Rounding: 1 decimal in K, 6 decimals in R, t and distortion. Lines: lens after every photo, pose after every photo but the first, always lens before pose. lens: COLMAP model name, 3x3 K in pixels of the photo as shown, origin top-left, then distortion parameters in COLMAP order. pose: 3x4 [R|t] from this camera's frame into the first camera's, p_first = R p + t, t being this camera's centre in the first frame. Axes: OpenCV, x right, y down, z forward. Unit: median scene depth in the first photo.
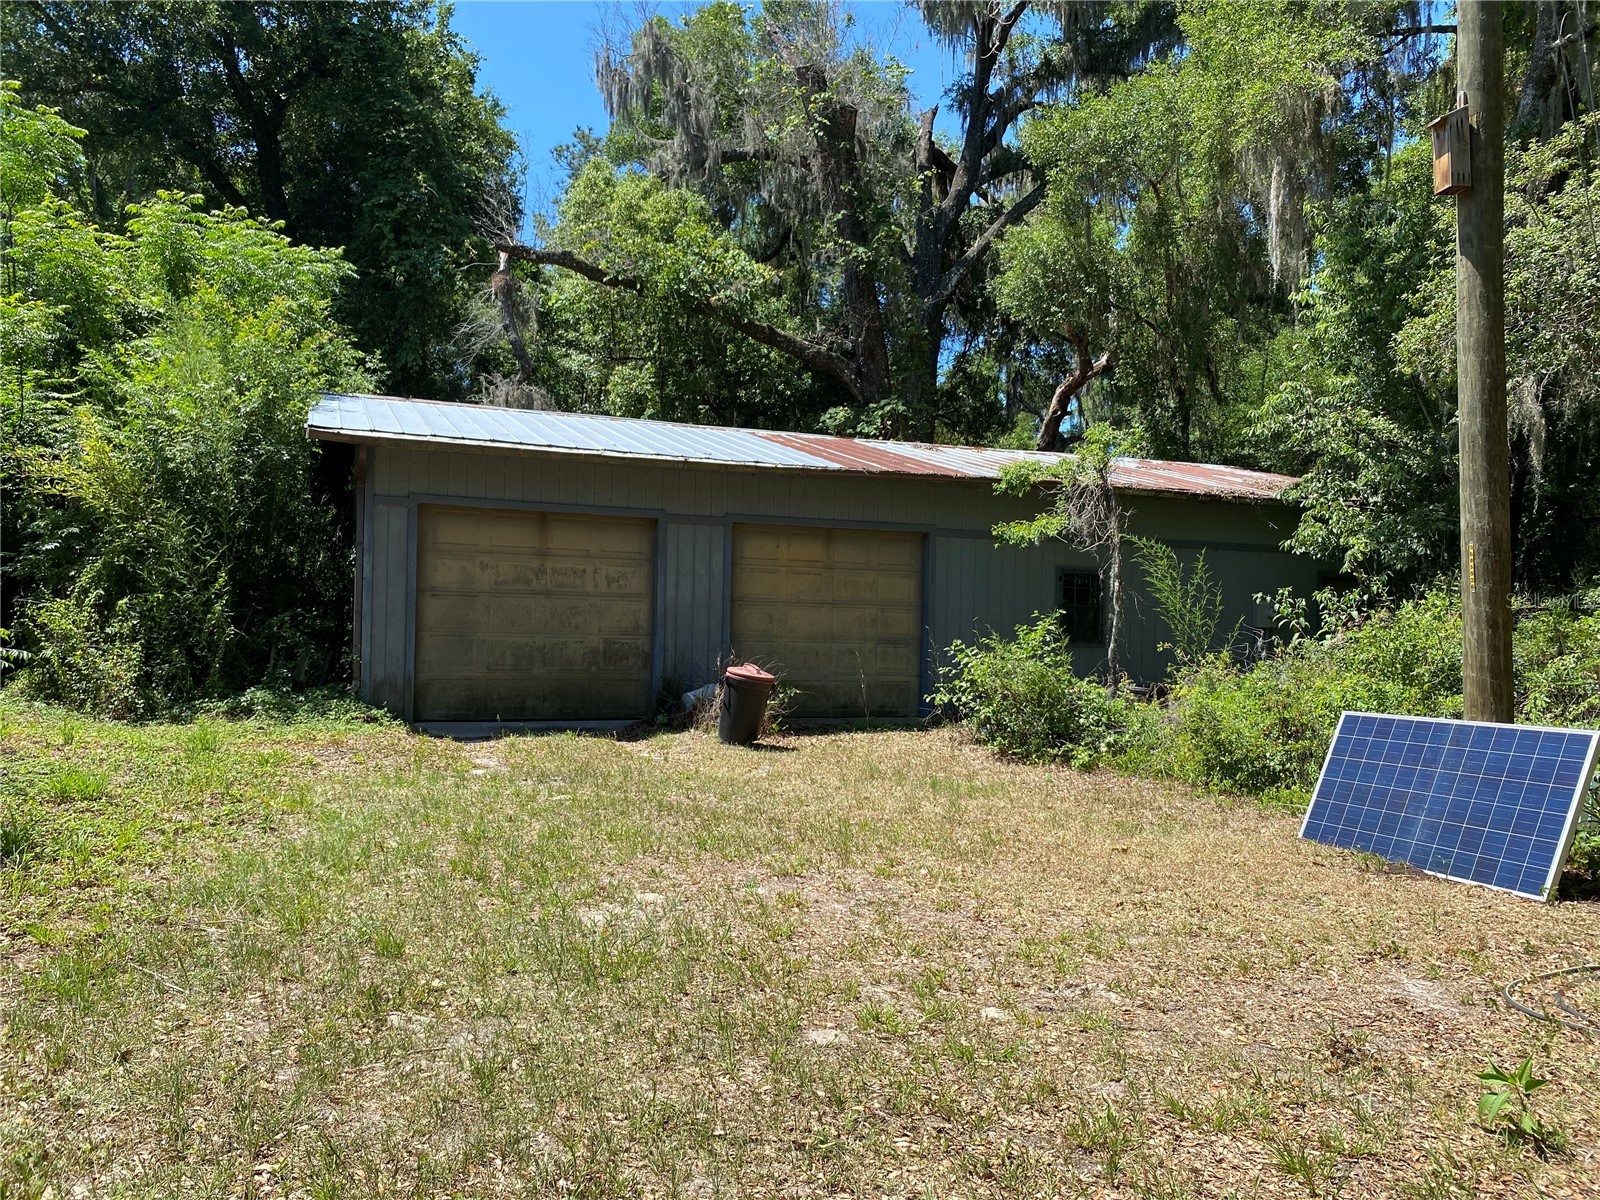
lens RADIAL K [[1210.2, 0, 795.8], [0, 1210.2, 599.8], [0, 0, 1]] dist [0.028960, -0.050741]
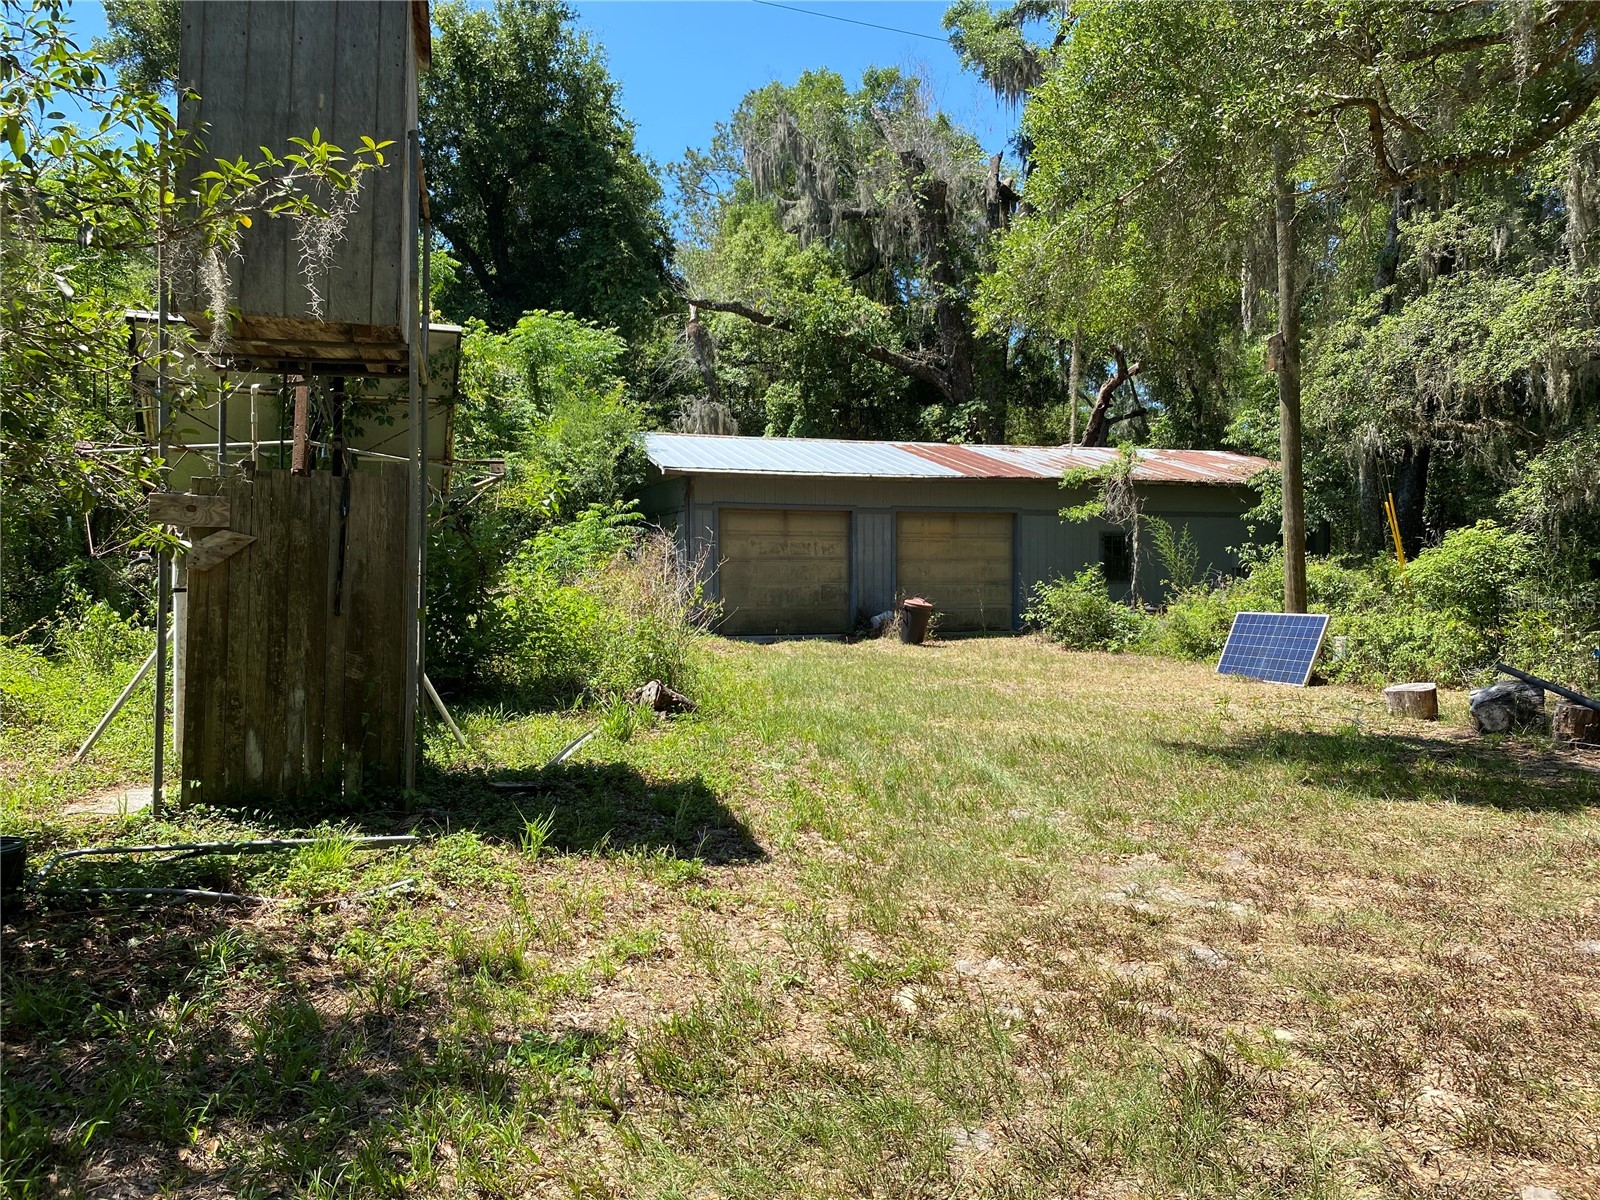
lens RADIAL K [[1210.2, 0, 806.5], [0, 1210.2, 600.1], [0, 0, 1]] dist [0.028960, -0.050741]
pose [[0.999190, -0.021899, -0.033762, -0.115651], [0.023459, 0.998642, 0.046526, -0.022622], [0.032697, -0.047281, 0.998346, -0.598070]]
